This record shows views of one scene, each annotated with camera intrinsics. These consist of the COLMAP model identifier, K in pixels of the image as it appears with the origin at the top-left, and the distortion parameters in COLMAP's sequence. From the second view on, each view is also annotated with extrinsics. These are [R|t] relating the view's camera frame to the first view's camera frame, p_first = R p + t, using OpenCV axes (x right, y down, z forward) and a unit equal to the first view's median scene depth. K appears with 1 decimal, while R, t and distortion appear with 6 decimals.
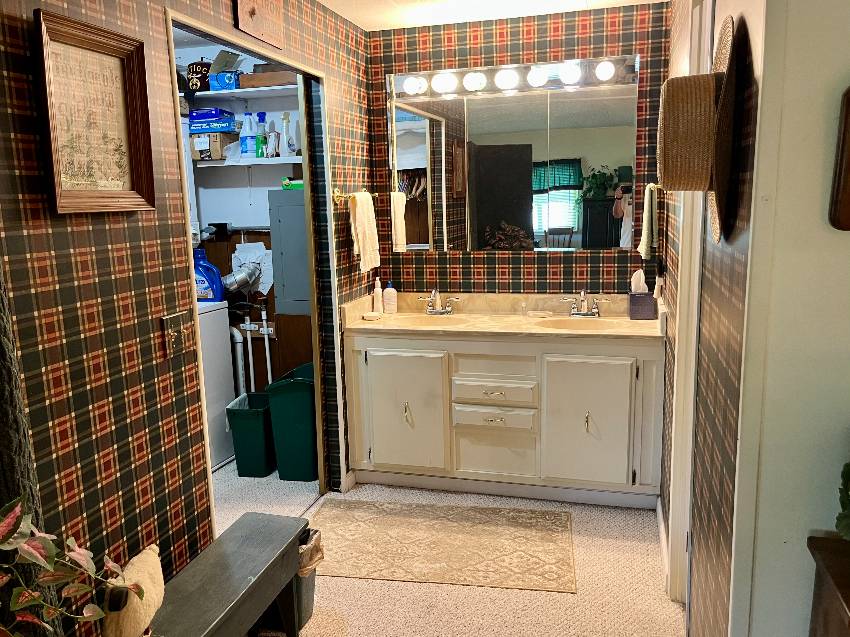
lens RADIAL K [[638.9, 0, 425.0], [0, 638.9, 318.5], [0, 0, 1]] dist [0.078888, -0.121837]
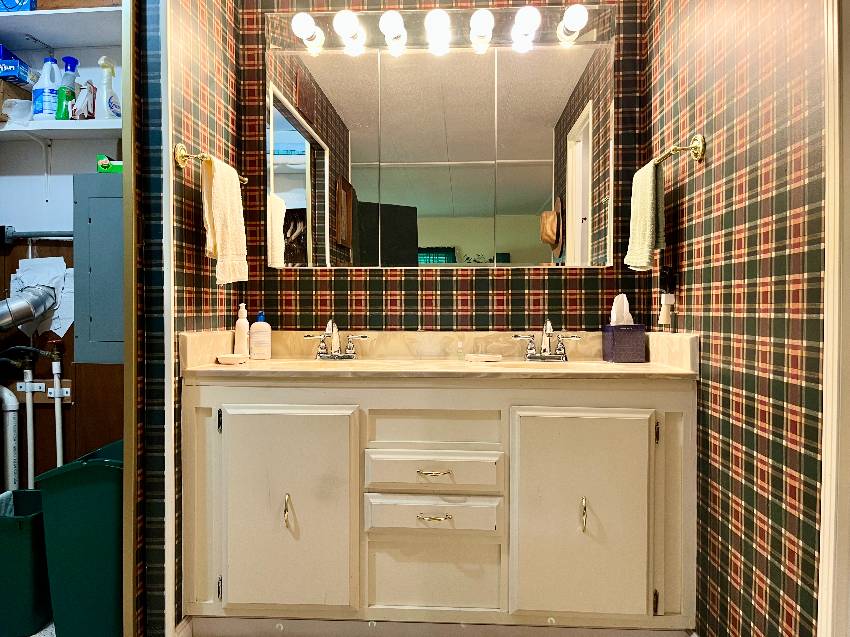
lens RADIAL K [[638.9, 0, 425.0], [0, 638.9, 318.5], [0, 0, 1]] dist [0.078888, -0.121837]
pose [[0.976970, 0.024540, 0.211961, -0.030626], [0.007533, 0.988778, -0.149201, 0.051960], [-0.213244, 0.147362, 0.965822, 0.321371]]
